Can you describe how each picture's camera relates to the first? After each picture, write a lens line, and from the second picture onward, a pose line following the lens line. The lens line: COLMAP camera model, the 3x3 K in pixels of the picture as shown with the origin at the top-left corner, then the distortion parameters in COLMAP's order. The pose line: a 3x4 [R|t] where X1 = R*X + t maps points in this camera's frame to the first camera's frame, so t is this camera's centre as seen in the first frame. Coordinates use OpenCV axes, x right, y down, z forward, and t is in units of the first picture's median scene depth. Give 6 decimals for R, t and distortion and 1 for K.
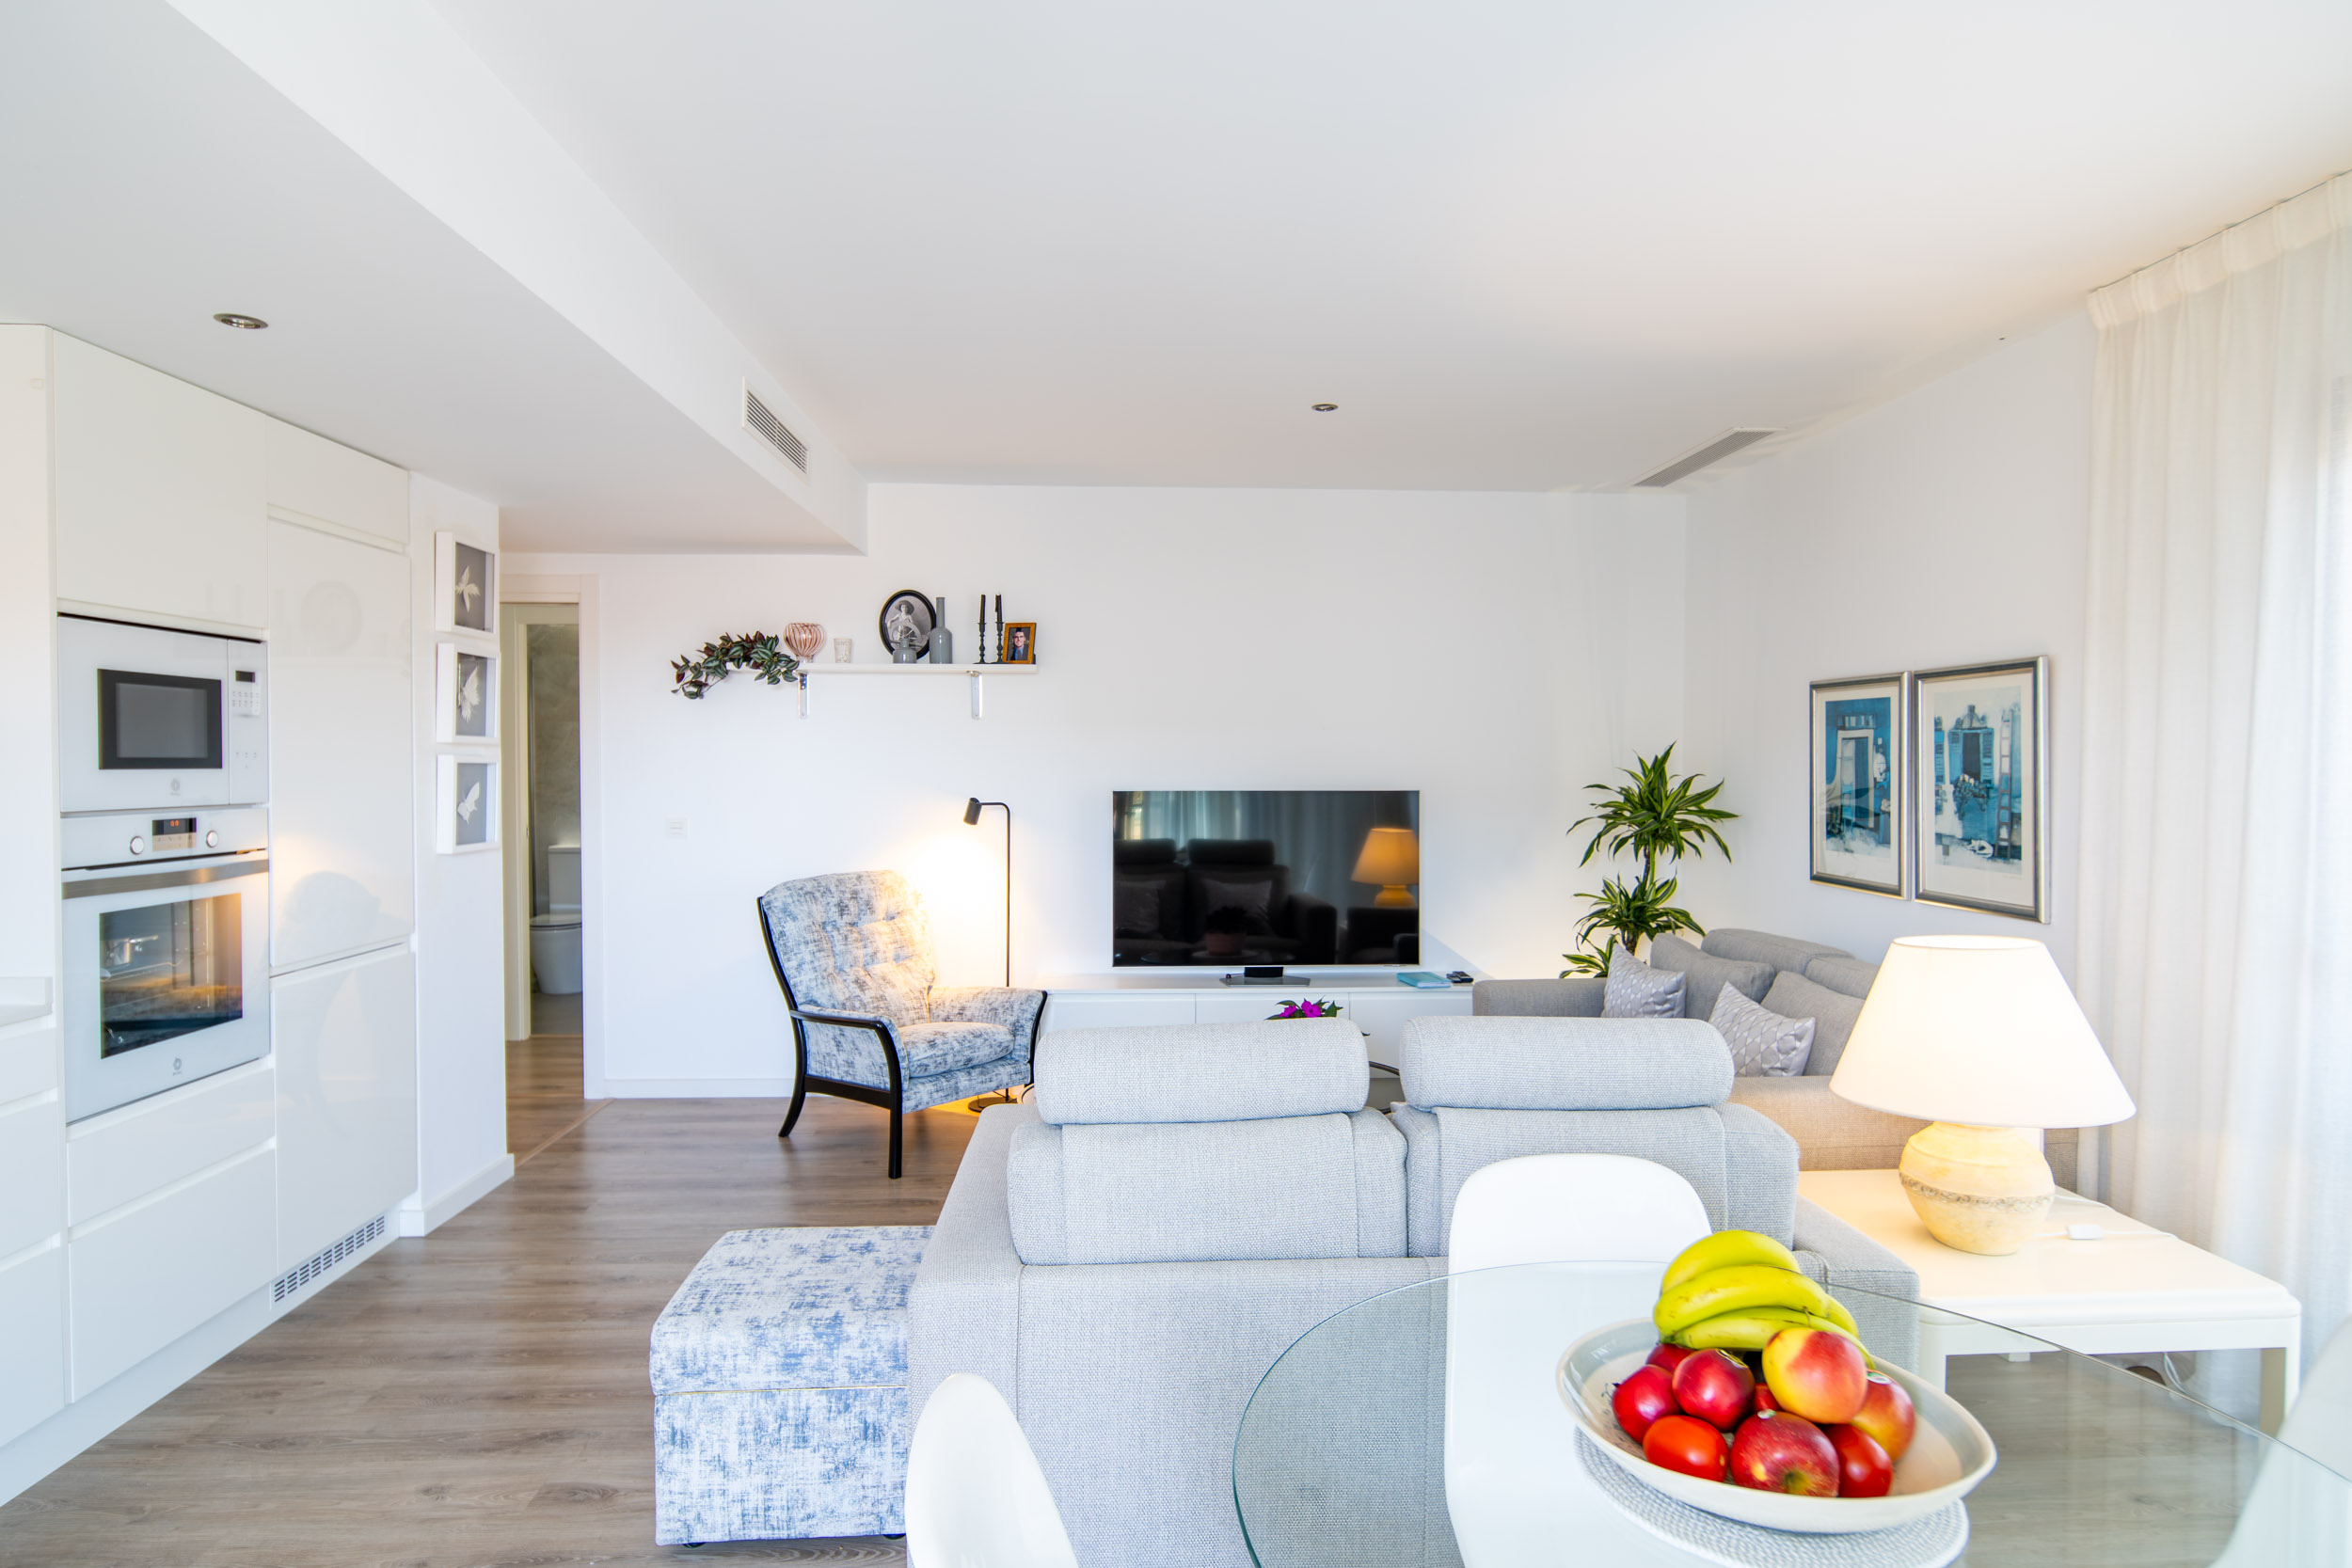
lens RADIAL K [[1282.4, 0, 1175.8], [0, 1282.4, 790.9], [0, 0, 1]] dist [0.000239, 0.002622]
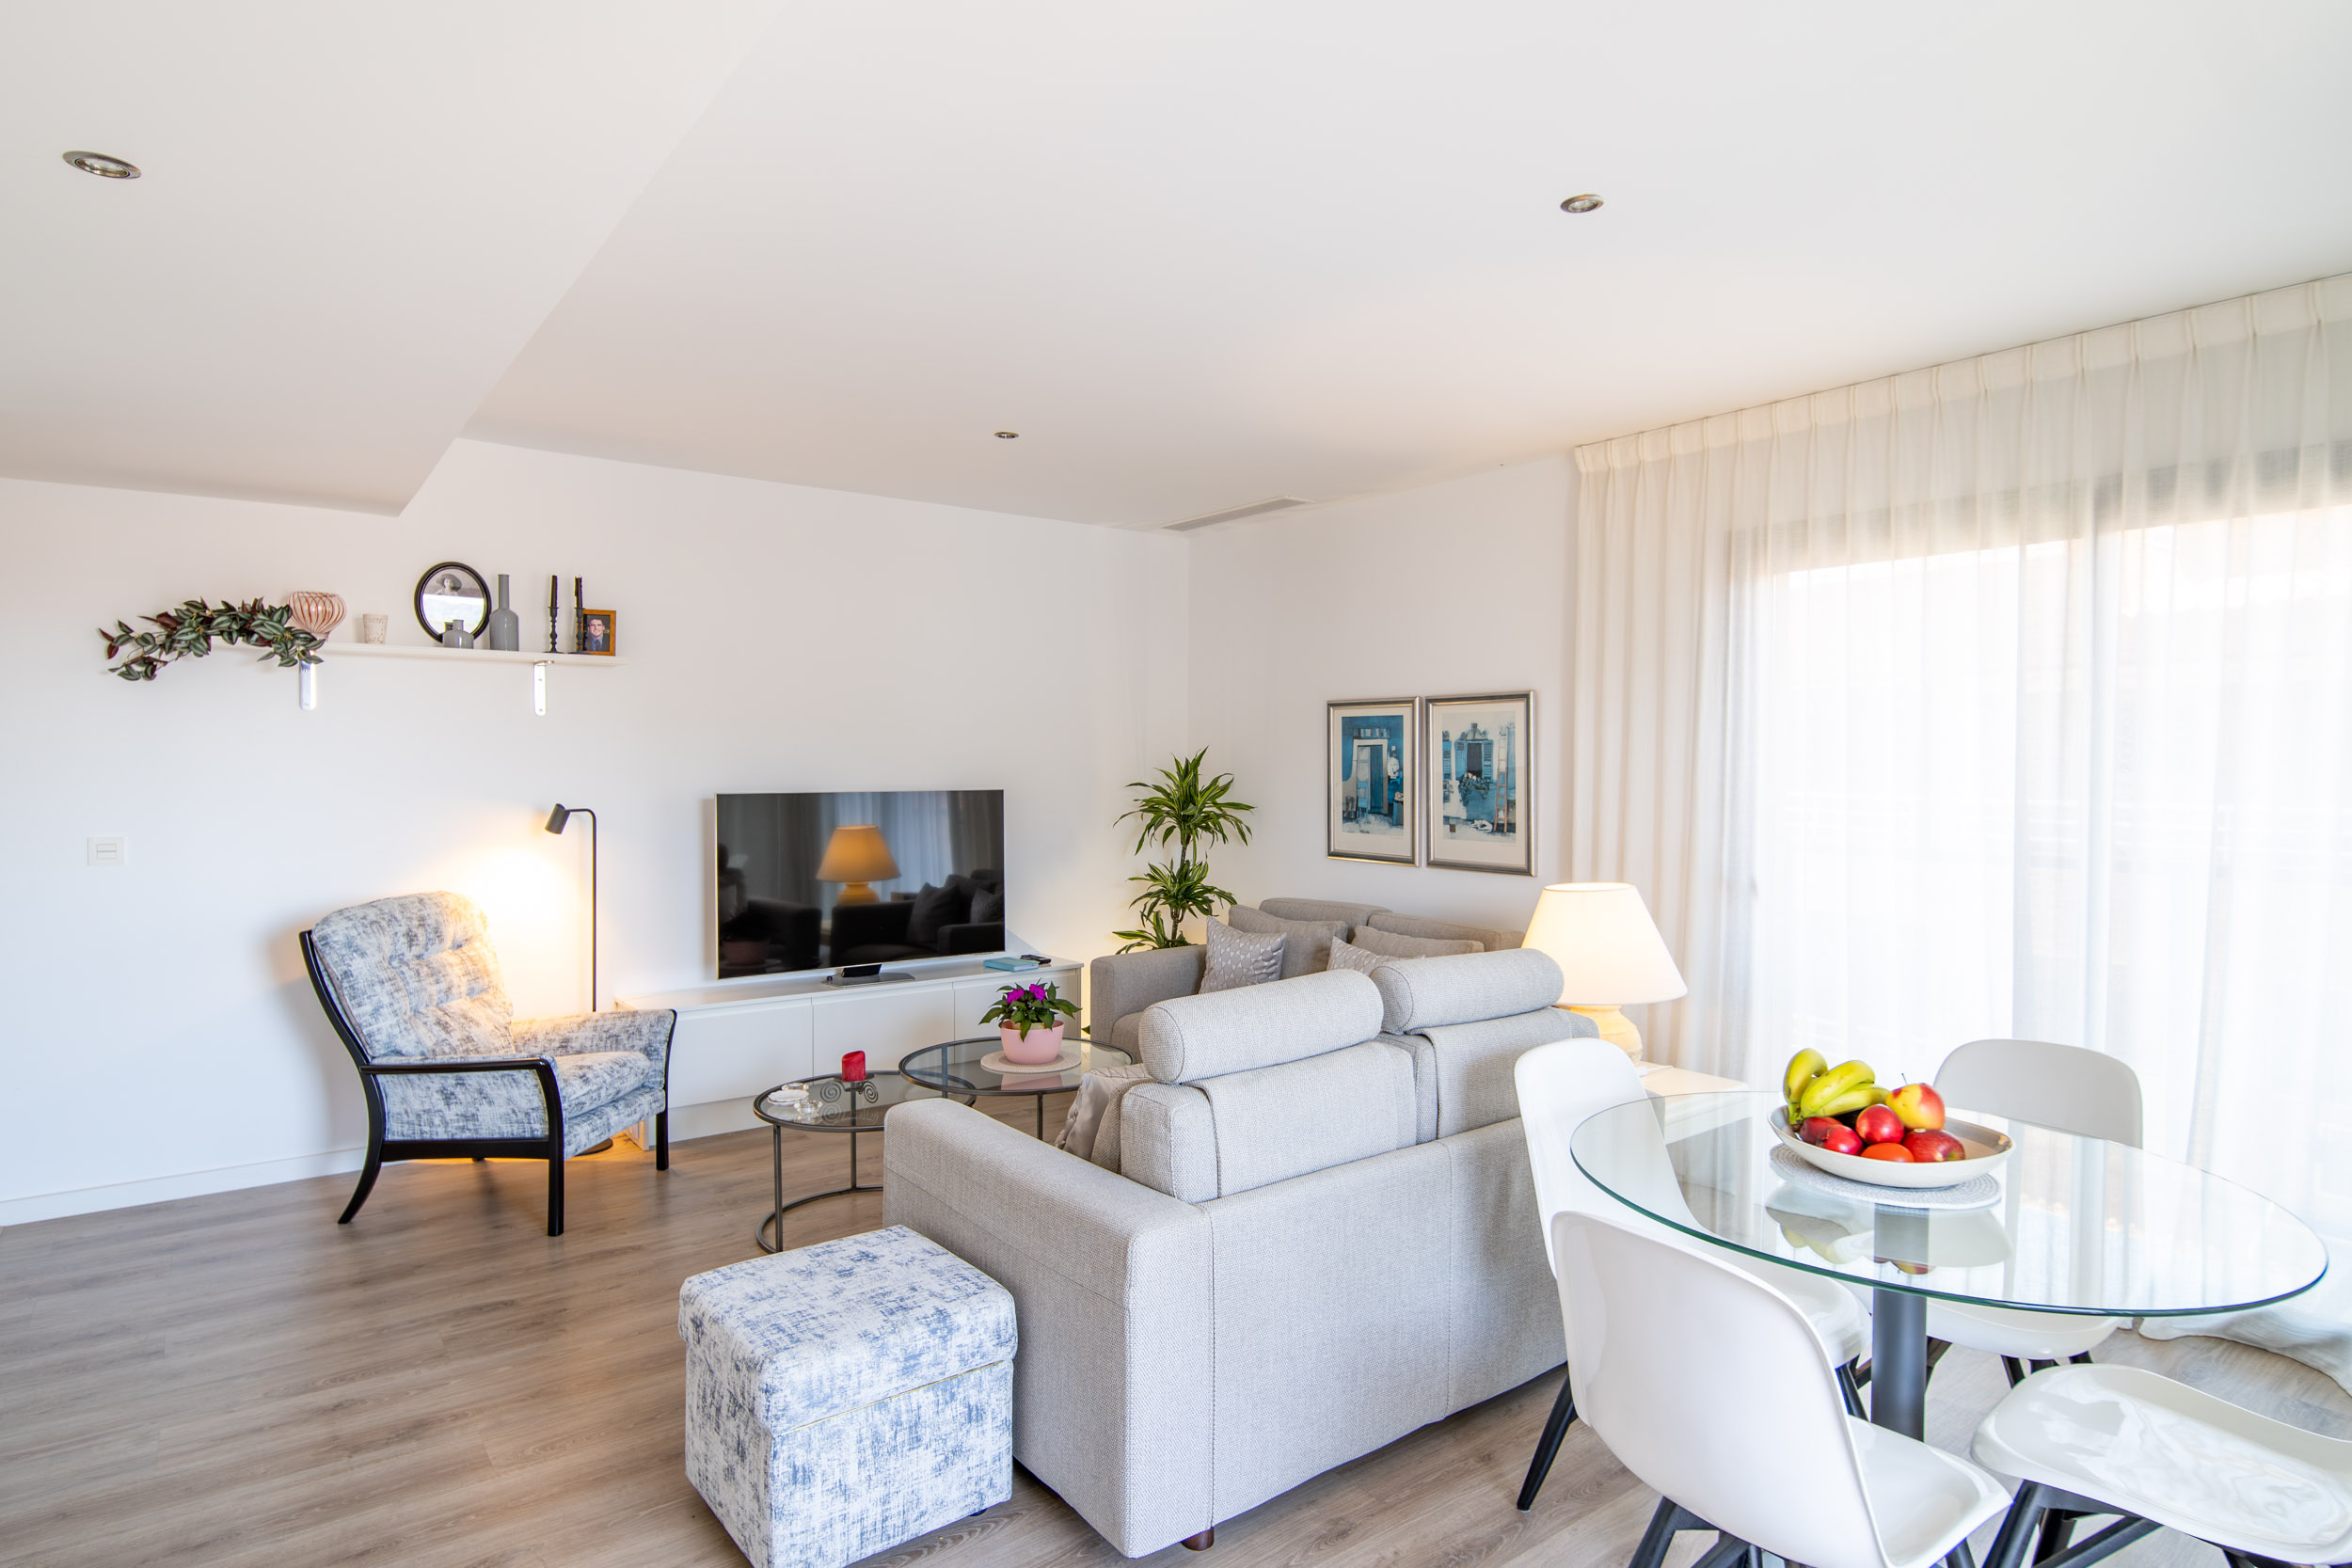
lens RADIAL K [[1282.4, 0, 1175.8], [0, 1282.4, 790.9], [0, 0, 1]] dist [0.000239, 0.002622]
pose [[0.826535, -0.012072, 0.562756, -0.383749], [0.012164, 0.999920, 0.003585, -0.002027], [-0.562754, 0.003882, 0.826615, 0.030014]]
